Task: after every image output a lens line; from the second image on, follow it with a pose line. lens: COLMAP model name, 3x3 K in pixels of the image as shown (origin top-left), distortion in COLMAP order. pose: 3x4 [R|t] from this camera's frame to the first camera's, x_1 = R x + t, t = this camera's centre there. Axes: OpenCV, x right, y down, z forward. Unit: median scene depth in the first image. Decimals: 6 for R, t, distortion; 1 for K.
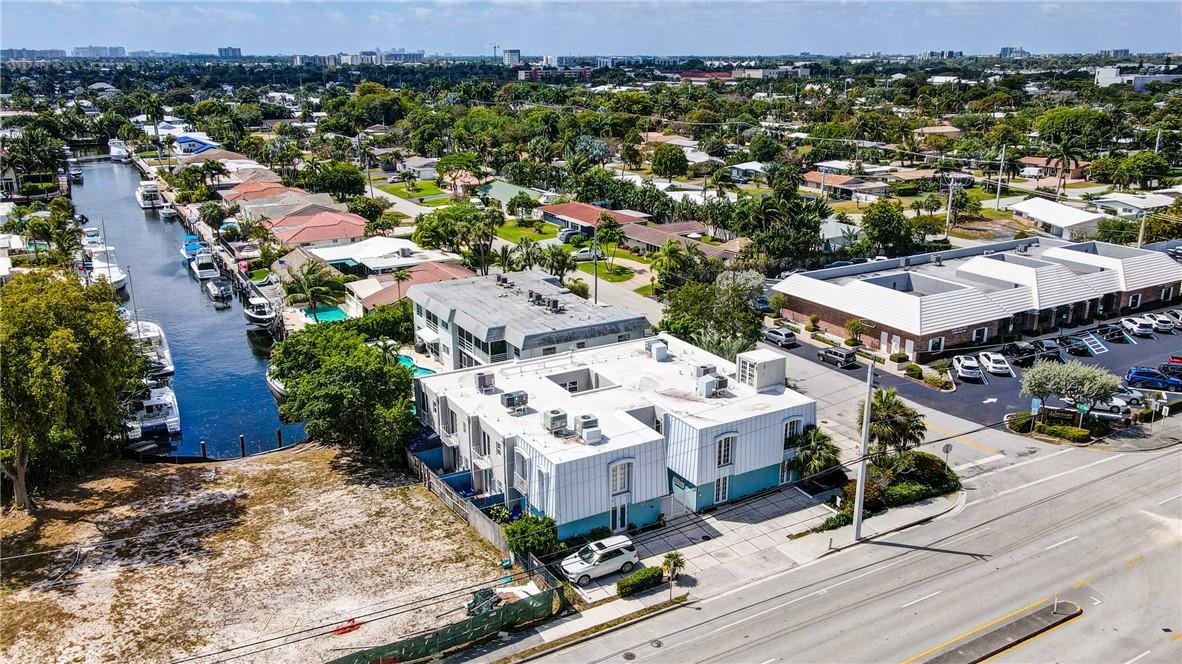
lens RADIAL K [[923.5, 0, 591.0], [0, 923.5, 332.0], [0, 0, 1]] dist [0.004158, 0.004409]
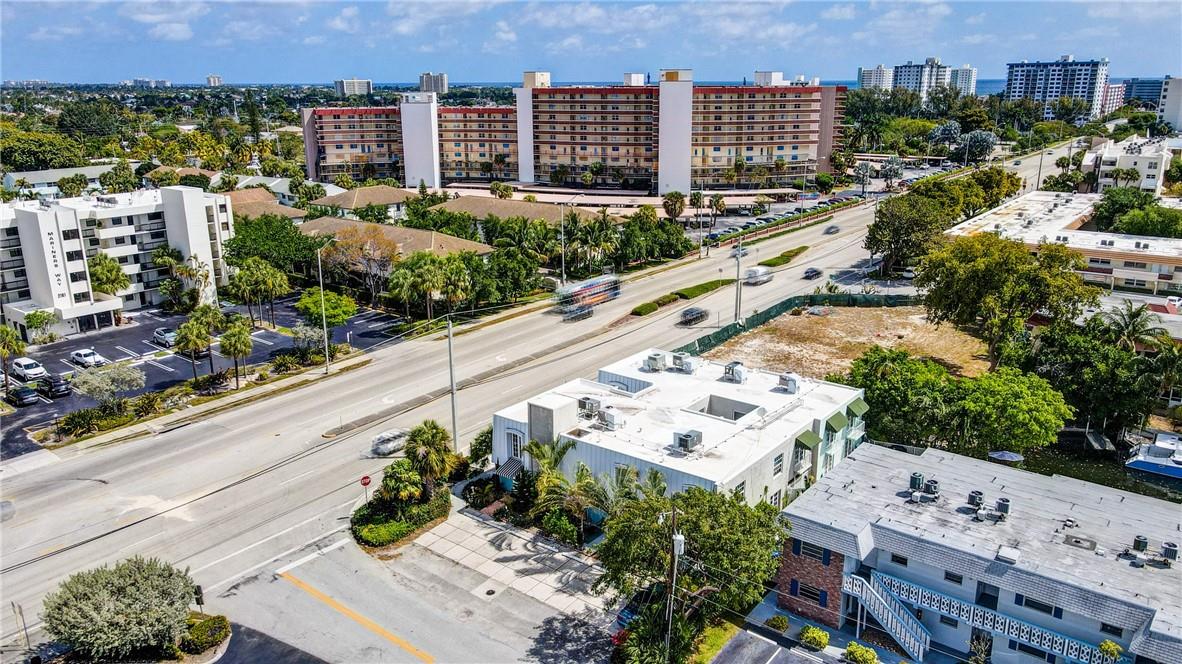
lens RADIAL K [[855.2, 0, 603.3], [0, 855.2, 369.8], [0, 0, 1]] dist [0.000886, 0.000673]
pose [[-0.922596, 0.133915, -0.361779, 0.498496], [-0.099347, 0.823703, 0.558250, -0.555766], [0.372757, 0.550981, -0.746641, 1.837795]]
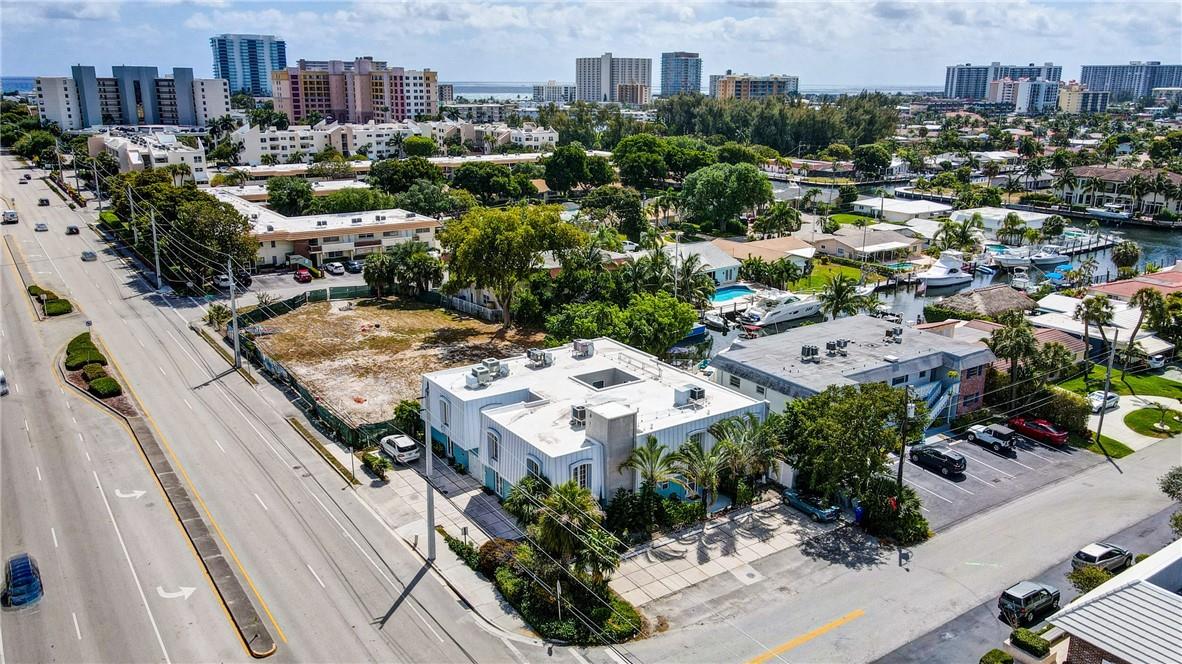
lens RADIAL K [[895.7, 0, 598.2], [0, 895.7, 330.0], [0, 0, 1]] dist [0.015801, 0.010720]
pose [[0.084464, 0.273992, -0.958016, 1.132701], [-0.291697, 0.926130, 0.239155, -0.289476], [0.952774, 0.259251, 0.158148, 0.907839]]
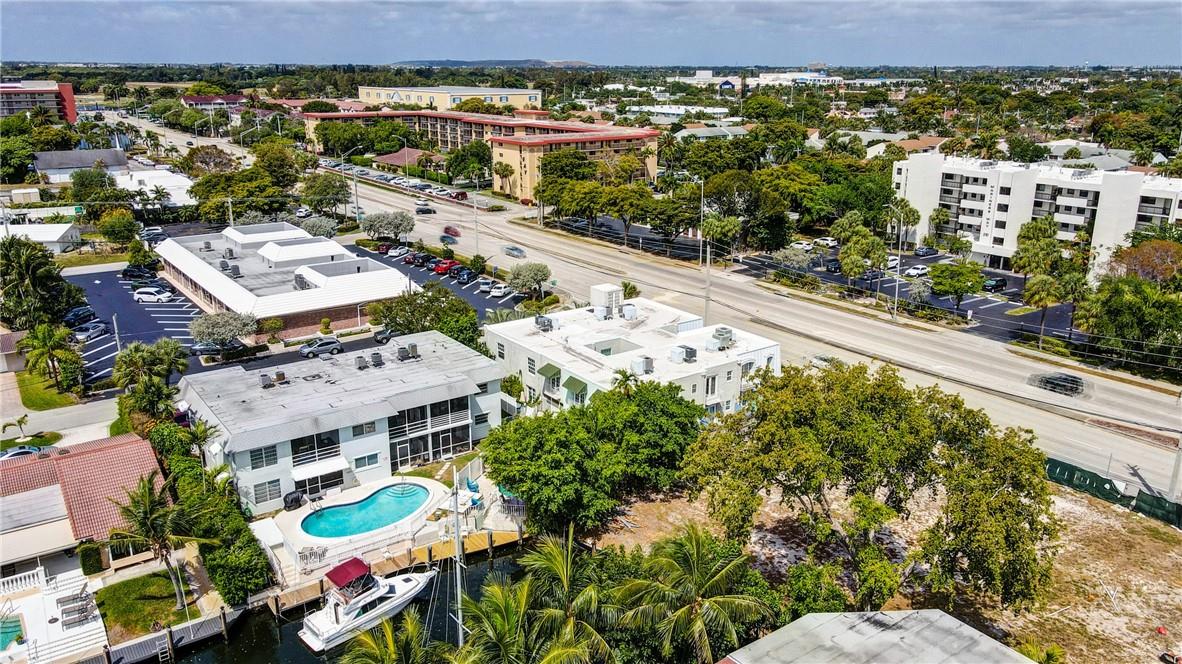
lens RADIAL K [[883.9, 0, 591.0], [0, 883.9, 332.0], [0, 0, 1]] dist [0.010824, 0.002597]
pose [[-0.109228, -0.284407, 0.952461, -1.268817], [0.282324, 0.909857, 0.304062, -0.374562], [-0.953081, 0.302114, -0.019087, 1.178424]]
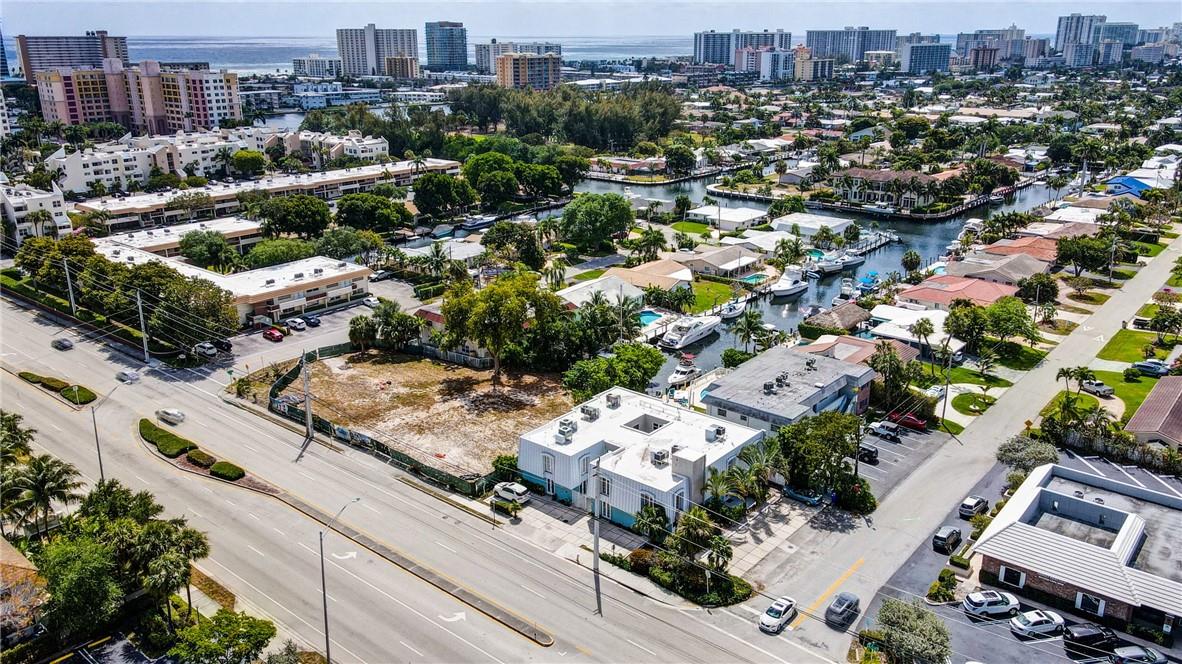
lens RADIAL K [[906.6, 0, 595.7], [0, 906.6, 329.4], [0, 0, 1]] dist [0.005610, 0.007465]
pose [[0.347808, 0.297660, -0.889060, 1.457599], [-0.266316, 0.940571, 0.210720, -0.456163], [0.898947, 0.163481, 0.406409, 0.296376]]
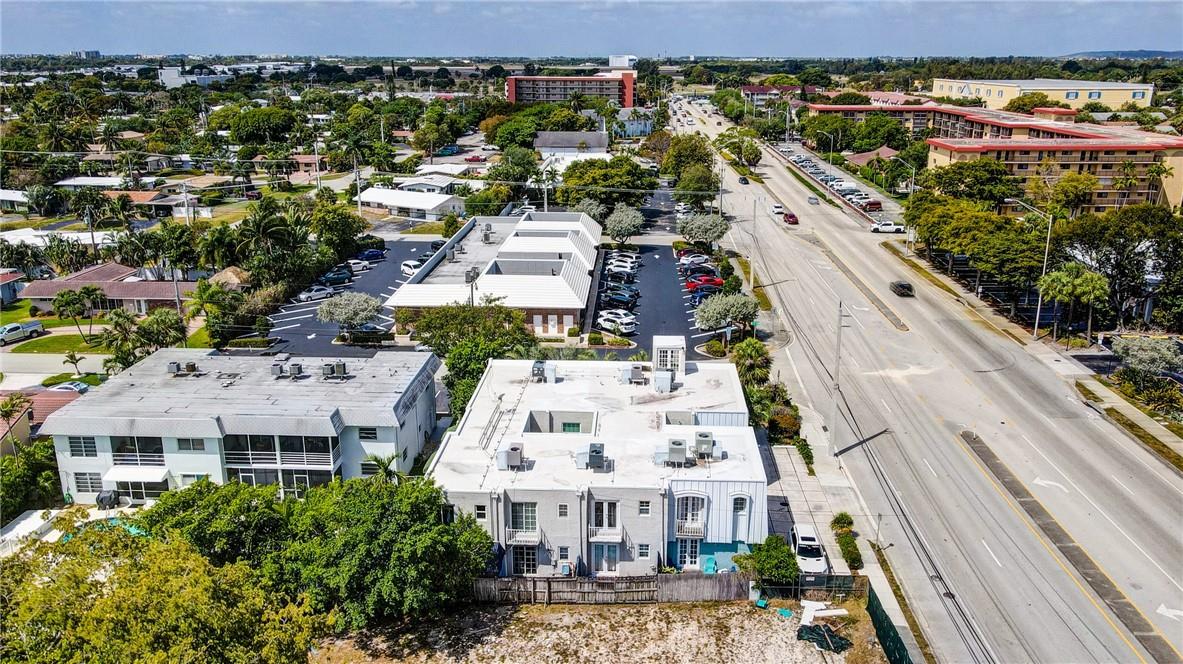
lens RADIAL K [[907.4, 0, 596.2], [0, 907.4, 329.4], [0, 0, 1]] dist [0.005610, 0.007465]
pose [[0.537189, -0.238707, 0.808979, -0.768342], [0.238163, 0.963016, 0.126011, -0.153314], [-0.809139, 0.124978, 0.574173, 0.515062]]
